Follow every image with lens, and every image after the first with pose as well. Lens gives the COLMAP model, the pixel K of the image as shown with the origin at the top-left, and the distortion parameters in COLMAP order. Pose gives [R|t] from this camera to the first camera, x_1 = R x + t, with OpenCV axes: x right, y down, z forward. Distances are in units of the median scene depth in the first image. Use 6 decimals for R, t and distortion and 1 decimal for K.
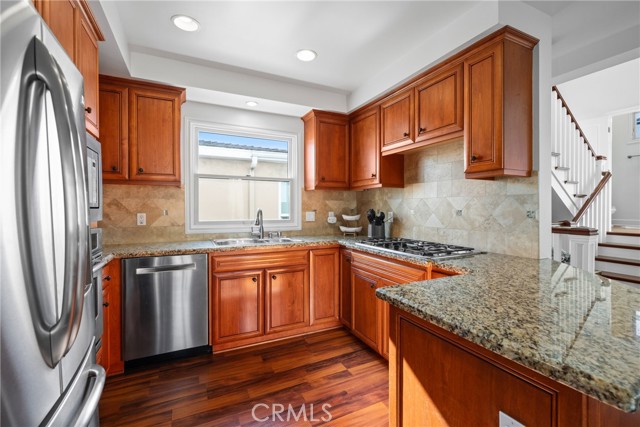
lens RADIAL K [[282.3, 0, 321.1], [0, 282.3, 212.3], [0, 0, 1]] dist [0.000723, 0.001060]
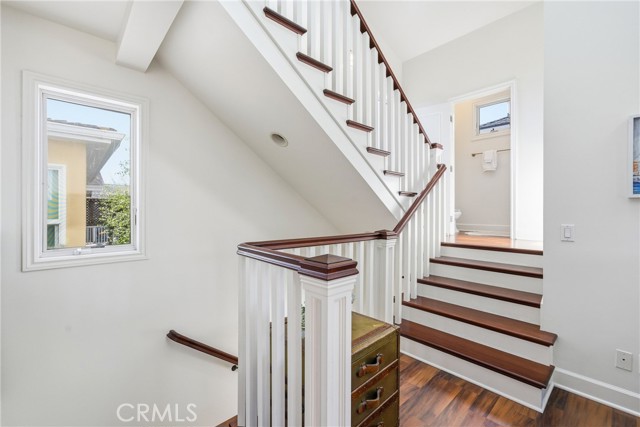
lens RADIAL K [[282.3, 0, 323.8], [0, 282.3, 211.4], [0, 0, 1]] dist [0.000723, 0.001060]
pose [[0.957290, 0.001895, 0.289122, 0.678989], [0.003006, 0.999859, -0.016507, -0.003171], [-0.289112, 0.016671, 0.957150, 0.507818]]
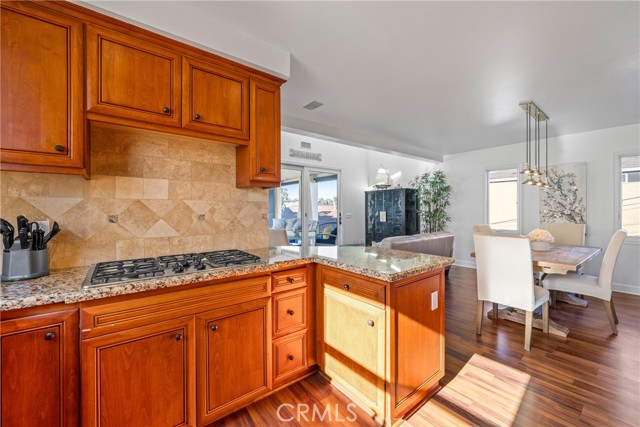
lens RADIAL K [[258.1, 0, 324.8], [0, 258.1, 211.9], [0, 0, 1]] dist [-0.002819, -0.000130]
pose [[-0.232127, -0.006797, 0.972662, -0.337381], [0.019700, 0.999738, 0.011688, -0.013583], [-0.972486, 0.021874, -0.231932, 0.606634]]
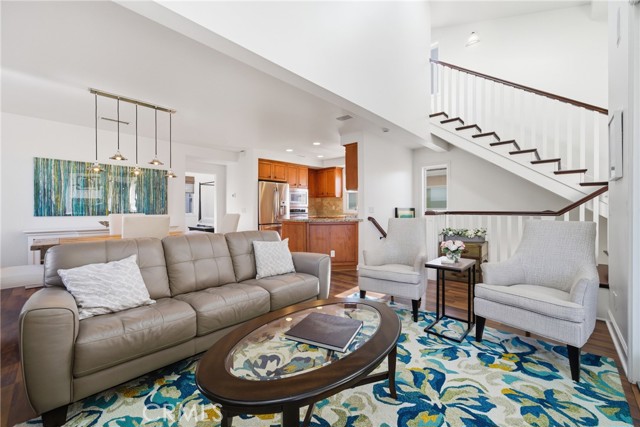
lens RADIAL K [[258.1, 0, 318.7], [0, 258.1, 209.8], [0, 0, 1]] dist [-0.002819, -0.000130]
pose [[0.345711, 0.000749, -0.938341, 1.787545], [-0.015041, 0.999876, -0.004743, 0.055386], [0.938221, 0.015753, 0.345679, -0.145327]]
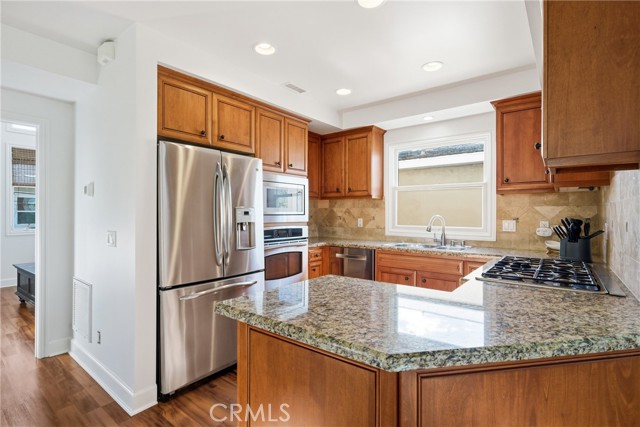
lens RADIAL K [[308.0, 0, 322.6], [0, 308.0, 214.7], [0, 0, 1]] dist [-0.002505, -0.000156]
pose [[0.447067, 0.004760, -0.894488, 0.585311], [-0.019837, 0.999793, -0.004594, -0.003403], [0.894280, 0.019798, 0.447069, 0.117445]]
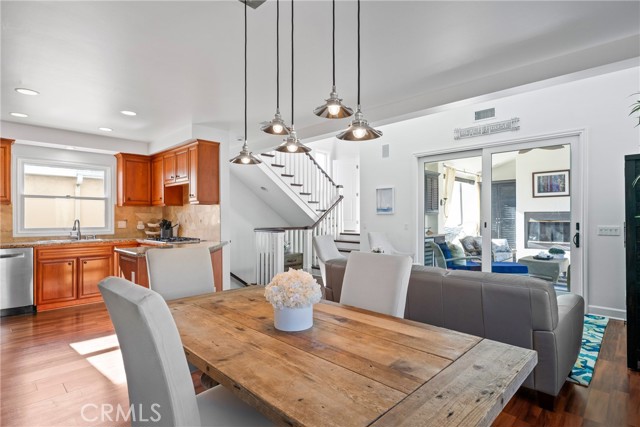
lens RADIAL K [[329.5, 0, 323.5], [0, 329.5, 217.5], [0, 0, 1]] dist [0.003081, -0.002376]
pose [[0.936388, -0.001617, 0.350962, 0.364426], [0.007715, 0.999843, -0.015978, 0.015864], [-0.350881, 0.017669, 0.936253, -1.005909]]
